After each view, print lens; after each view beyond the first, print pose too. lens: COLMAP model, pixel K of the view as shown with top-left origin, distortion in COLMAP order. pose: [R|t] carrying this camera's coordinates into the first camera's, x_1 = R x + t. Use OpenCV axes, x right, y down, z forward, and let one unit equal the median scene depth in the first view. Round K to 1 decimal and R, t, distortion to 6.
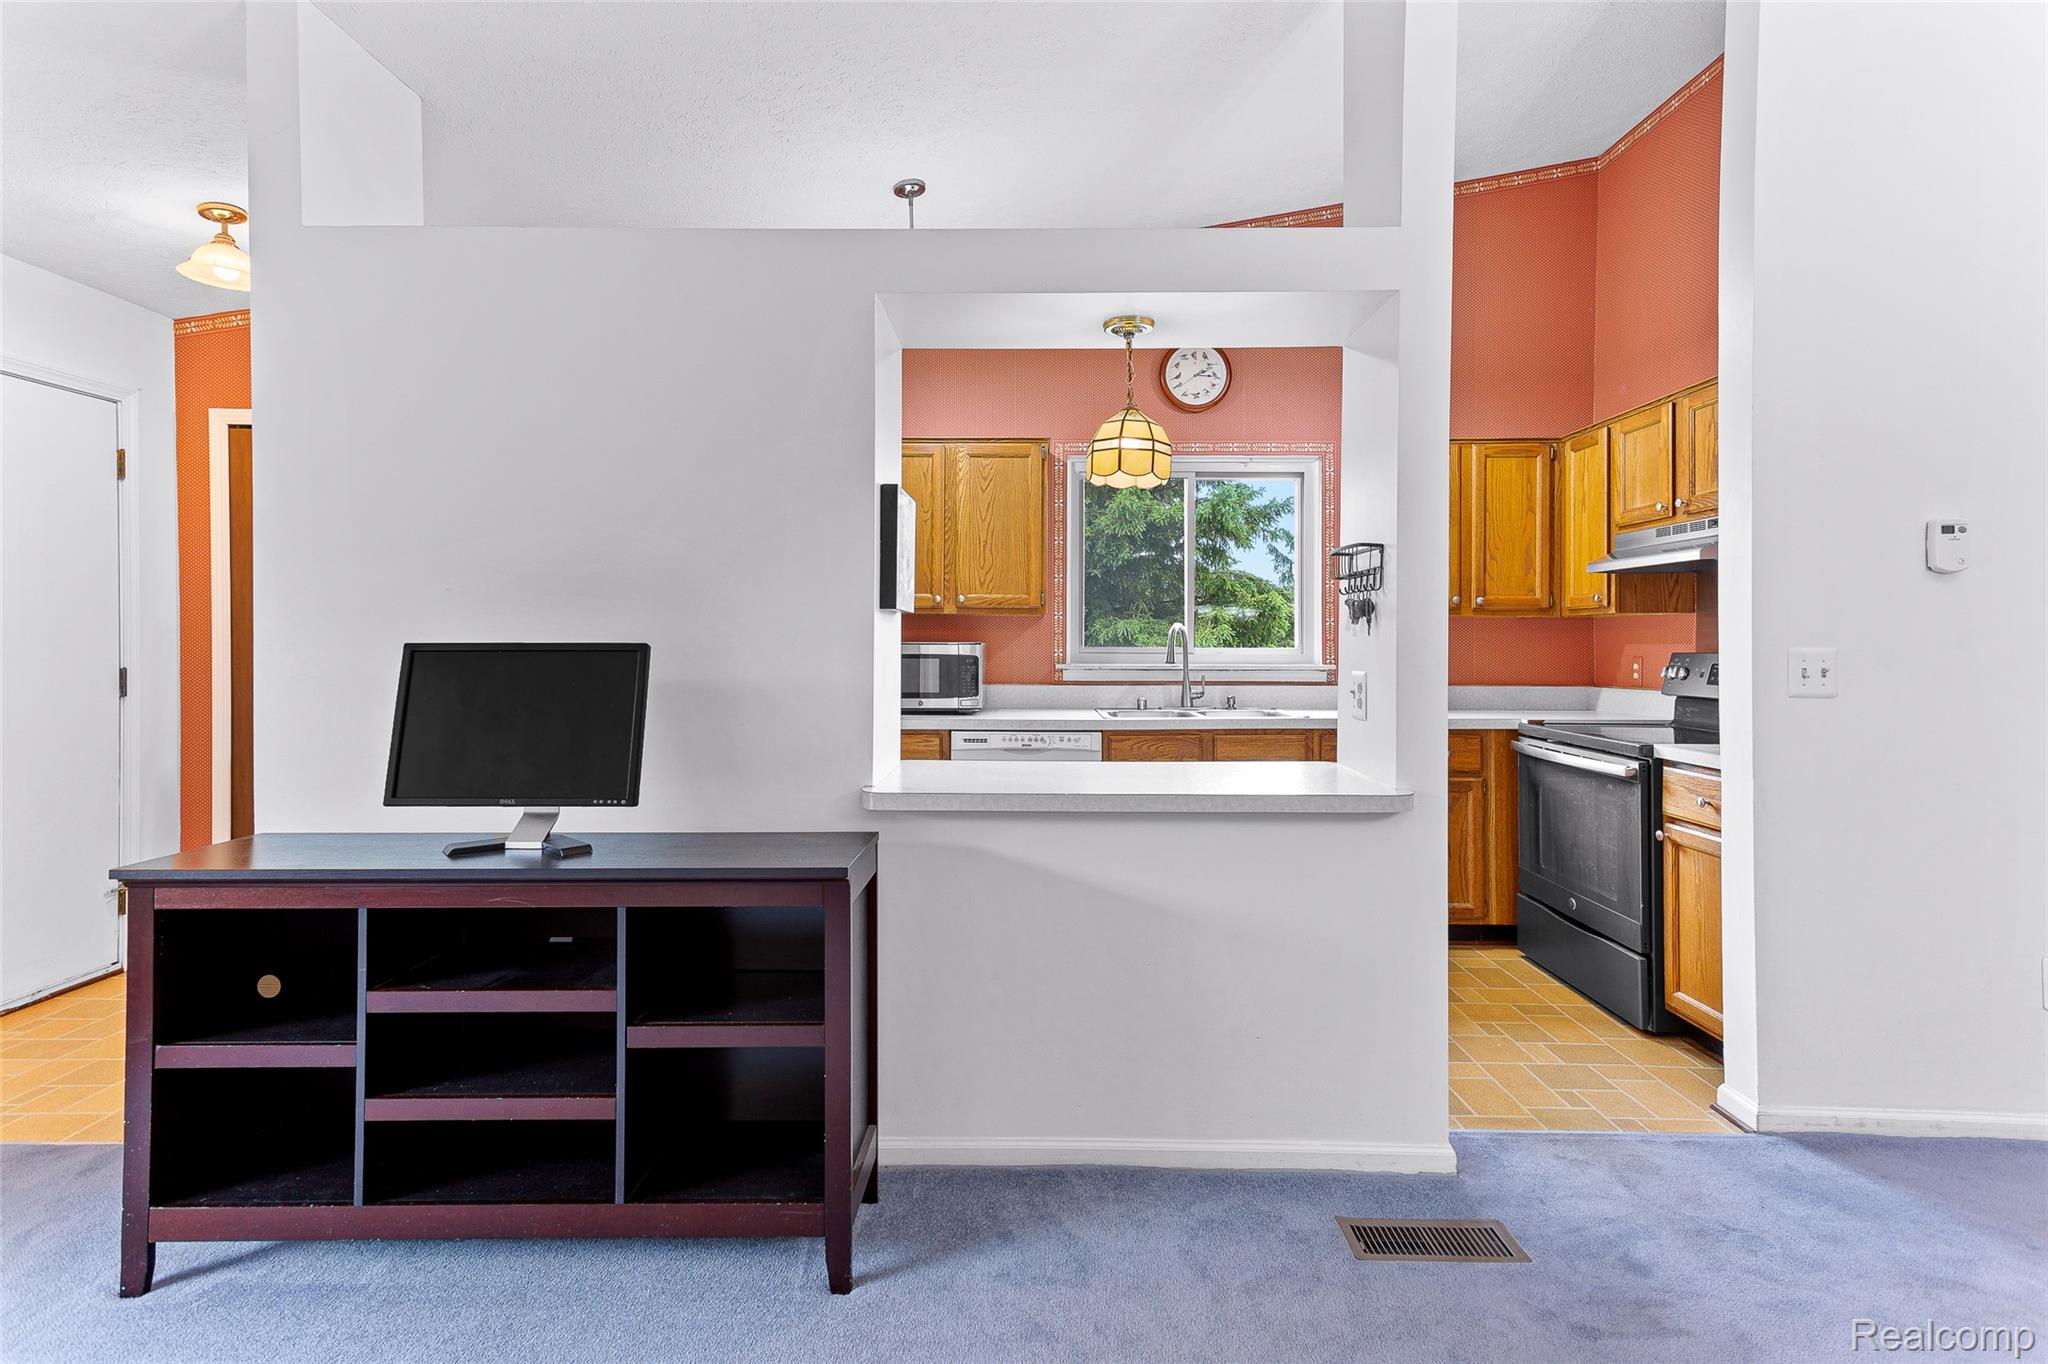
lens RADIAL K [[997.9, 0, 1070.6], [0, 997.9, 641.3], [0, 0, 1]] dist [0.022122, 0.000382]
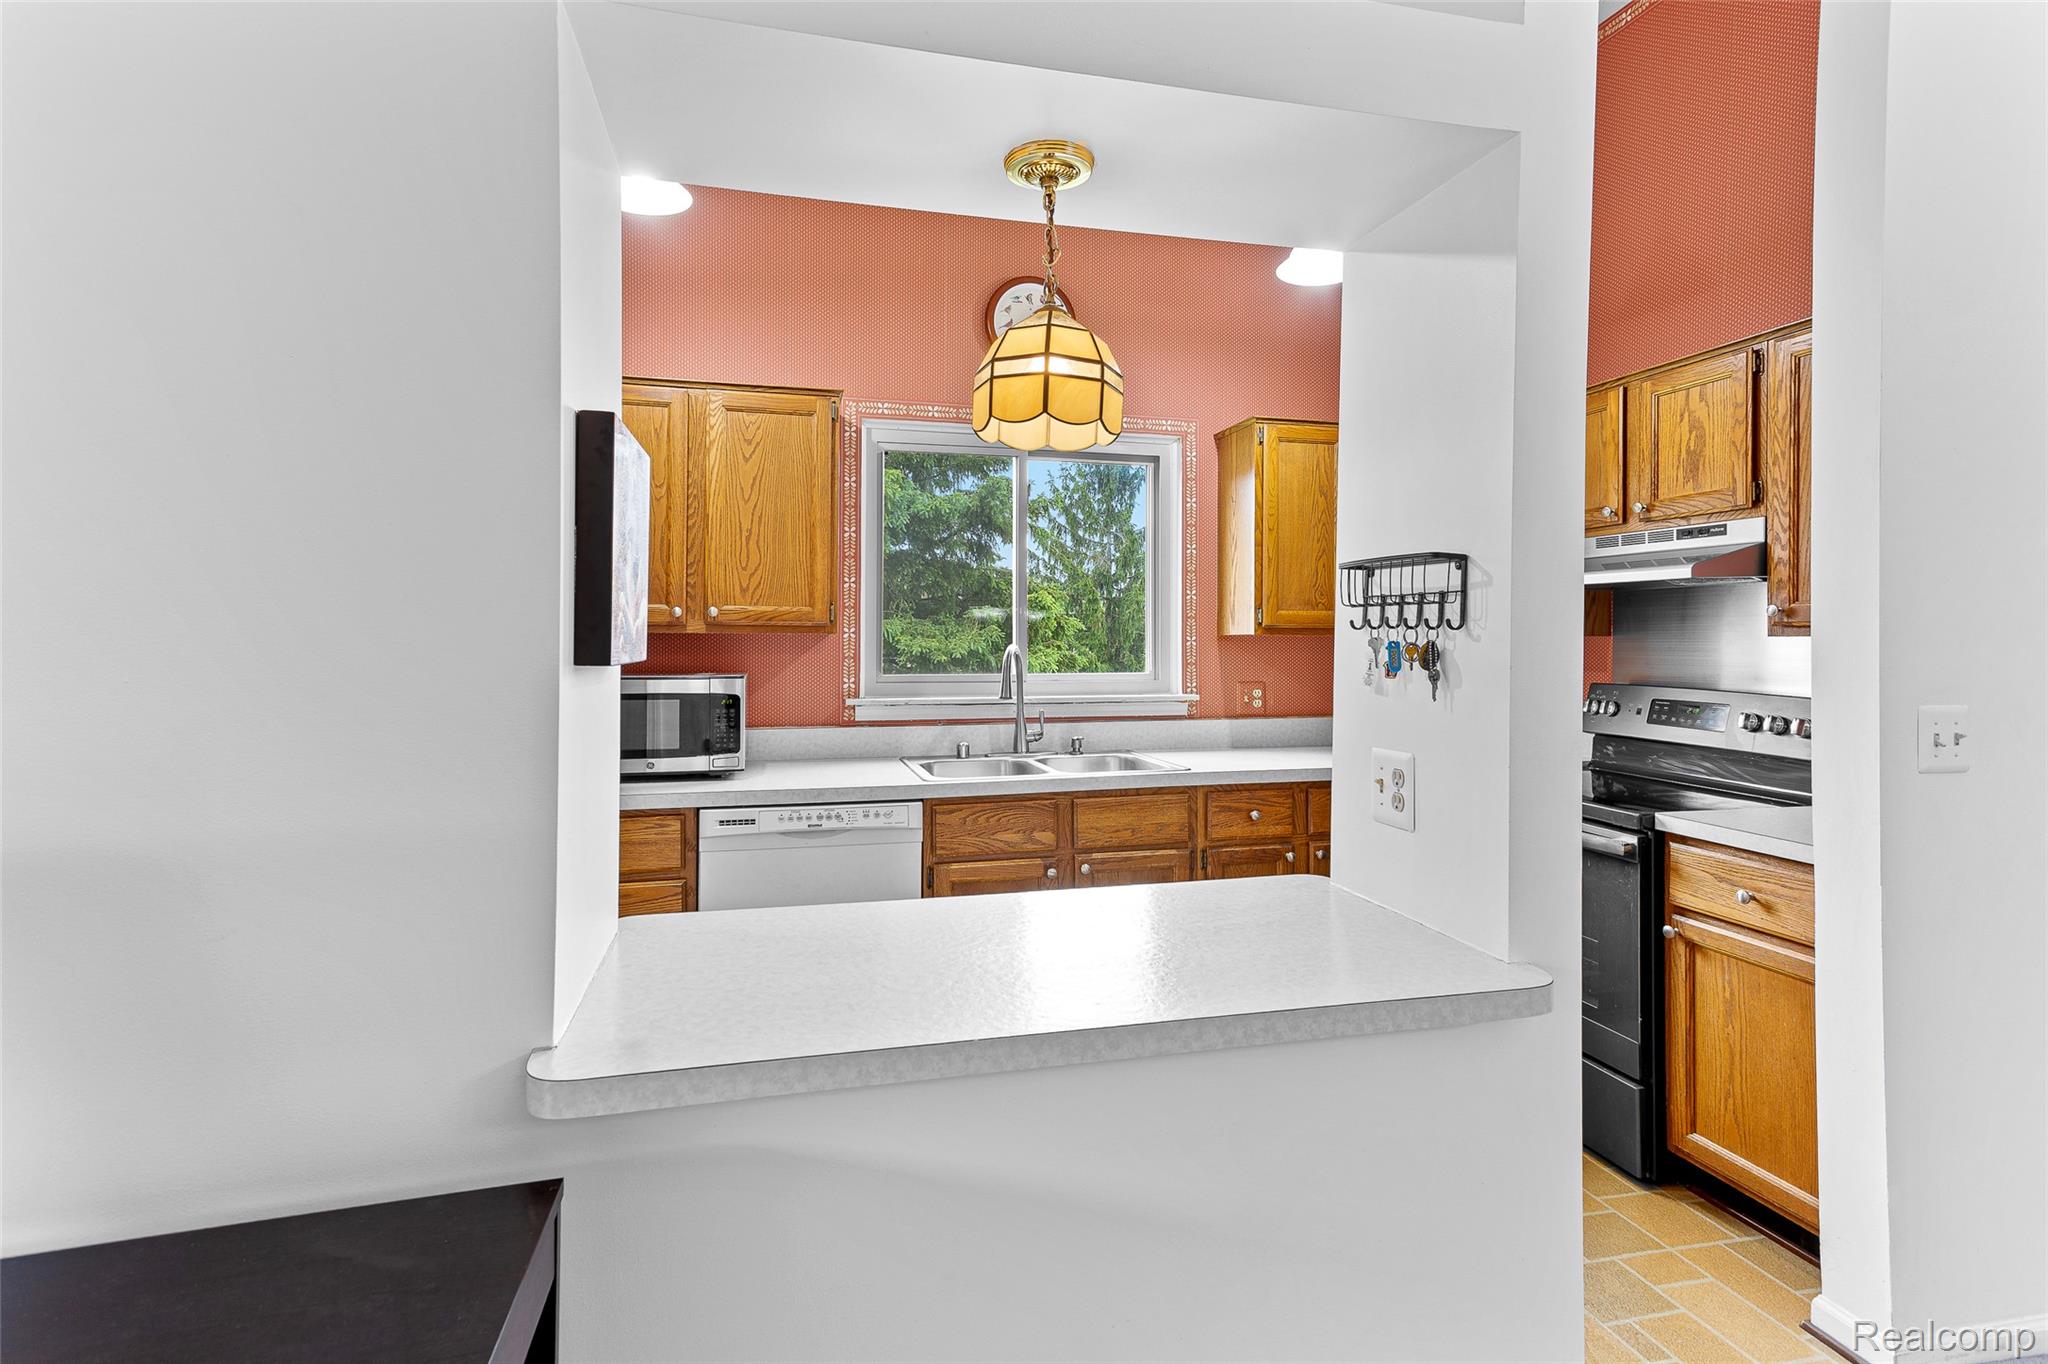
lens RADIAL K [[1010.3, 0, 1073.7], [0, 1010.3, 631.5], [0, 0, 1]] dist [0.022766, -0.000087]
pose [[0.967996, 0.001756, 0.250958, -0.046576], [-0.000540, 0.999988, -0.004915, -0.027689], [-0.250964, 0.004622, 0.967985, 0.269542]]
